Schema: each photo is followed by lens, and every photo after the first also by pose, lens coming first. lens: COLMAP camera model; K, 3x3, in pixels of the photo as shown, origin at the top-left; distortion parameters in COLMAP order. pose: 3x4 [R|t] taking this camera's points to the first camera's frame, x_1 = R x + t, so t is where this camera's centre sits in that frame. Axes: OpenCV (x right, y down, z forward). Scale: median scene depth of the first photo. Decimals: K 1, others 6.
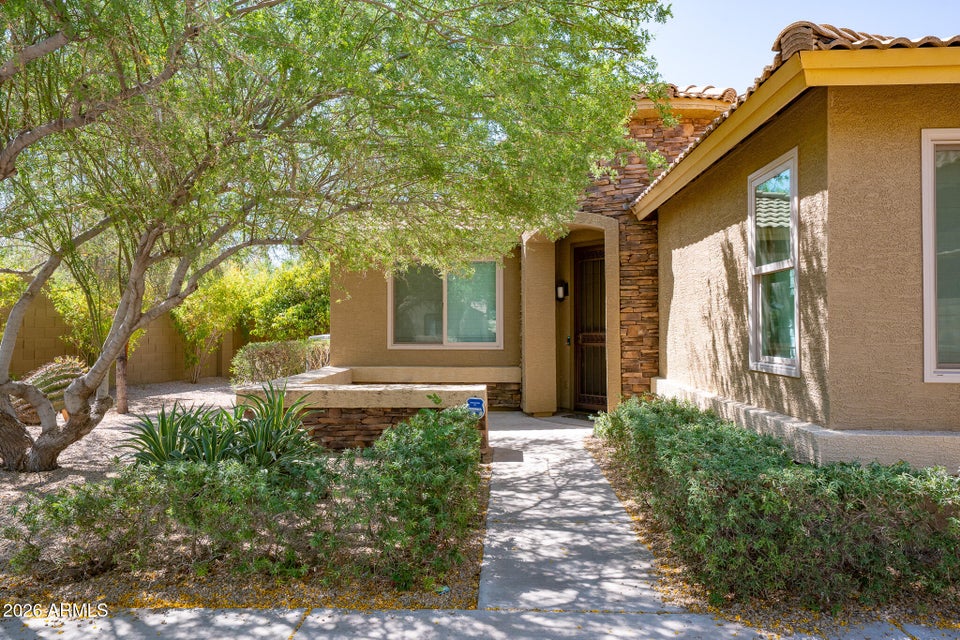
lens RADIAL K [[575.4, 0, 480.0], [0, 575.4, 320.0], [0, 0, 1]] dist [0.002469, 0.000169]
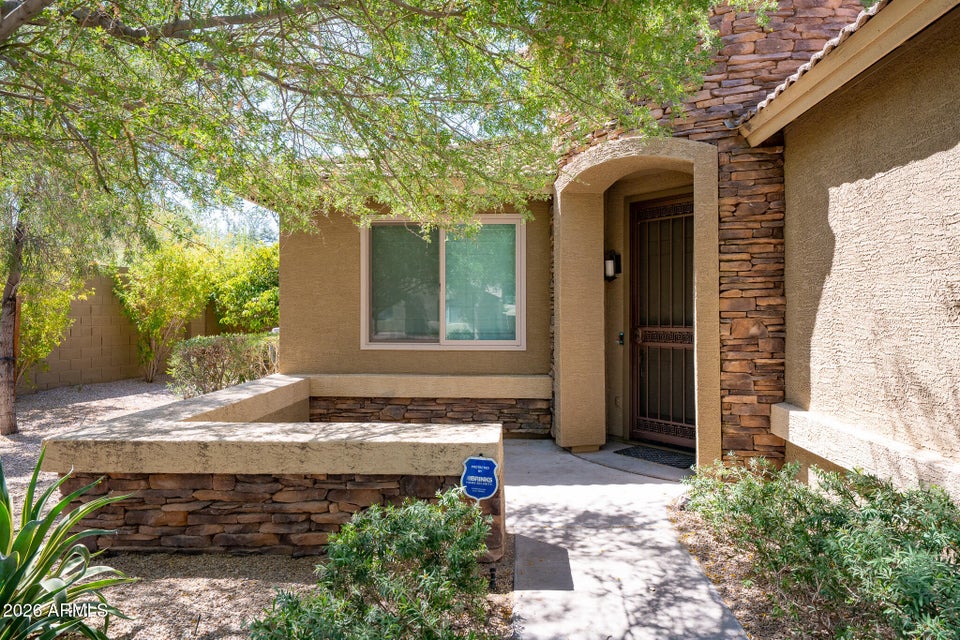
lens RADIAL K [[566.2, 0, 480.0], [0, 566.2, 320.0], [0, 0, 1]] dist [-0.001344, -0.000331]
pose [[0.999602, 0.001599, -0.028156, 0.004895], [-0.000816, 0.999613, 0.027806, -0.005813], [0.028189, -0.027772, 0.999217, 0.388662]]
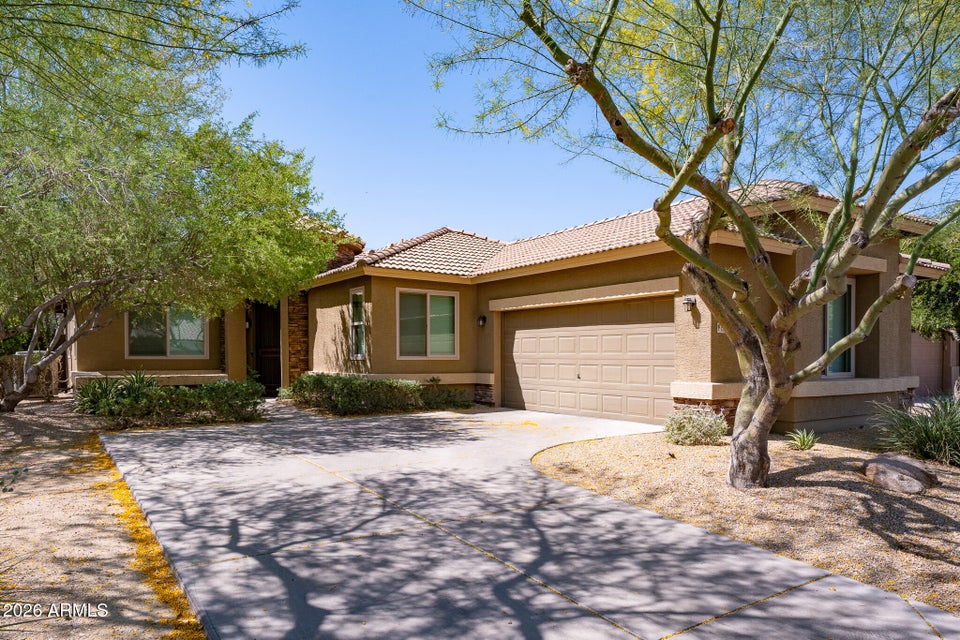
lens RADIAL K [[606.3, 0, 500.1], [0, 606.3, 366.3], [0, 0, 1]] dist [0.004502, 0.000500]
pose [[0.780837, -0.009163, 0.624668, -0.481477], [-0.010056, 0.999579, 0.027232, 0.020446], [-0.624654, -0.027546, 0.780416, -1.051803]]
